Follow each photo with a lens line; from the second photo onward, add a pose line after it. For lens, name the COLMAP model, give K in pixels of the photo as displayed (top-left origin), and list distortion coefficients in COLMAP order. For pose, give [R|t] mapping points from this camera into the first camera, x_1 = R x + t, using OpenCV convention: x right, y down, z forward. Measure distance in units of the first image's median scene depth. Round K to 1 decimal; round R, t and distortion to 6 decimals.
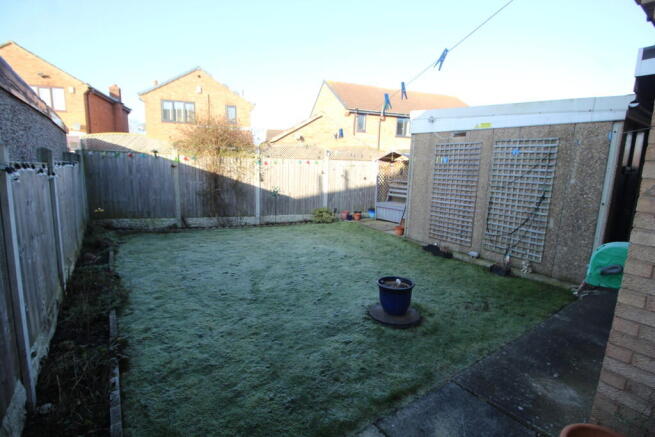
lens RADIAL K [[315.6, 0, 327.5], [0, 315.6, 218.5], [0, 0, 1]] dist [-0.003408, -0.000759]
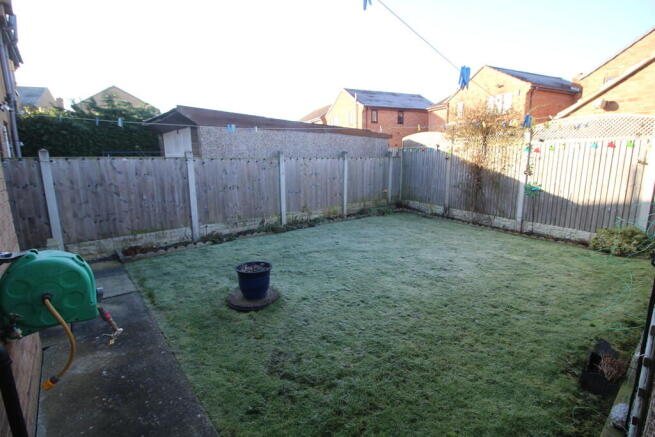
lens RADIAL K [[315.6, 0, 327.5], [0, 315.6, 218.5], [0, 0, 1]] dist [-0.003408, -0.000759]
pose [[0.069749, 0.156938, -0.985142, 0.521085], [-0.147328, 0.978339, 0.145424, -0.056457], [0.986625, 0.134996, 0.091359, 0.485487]]
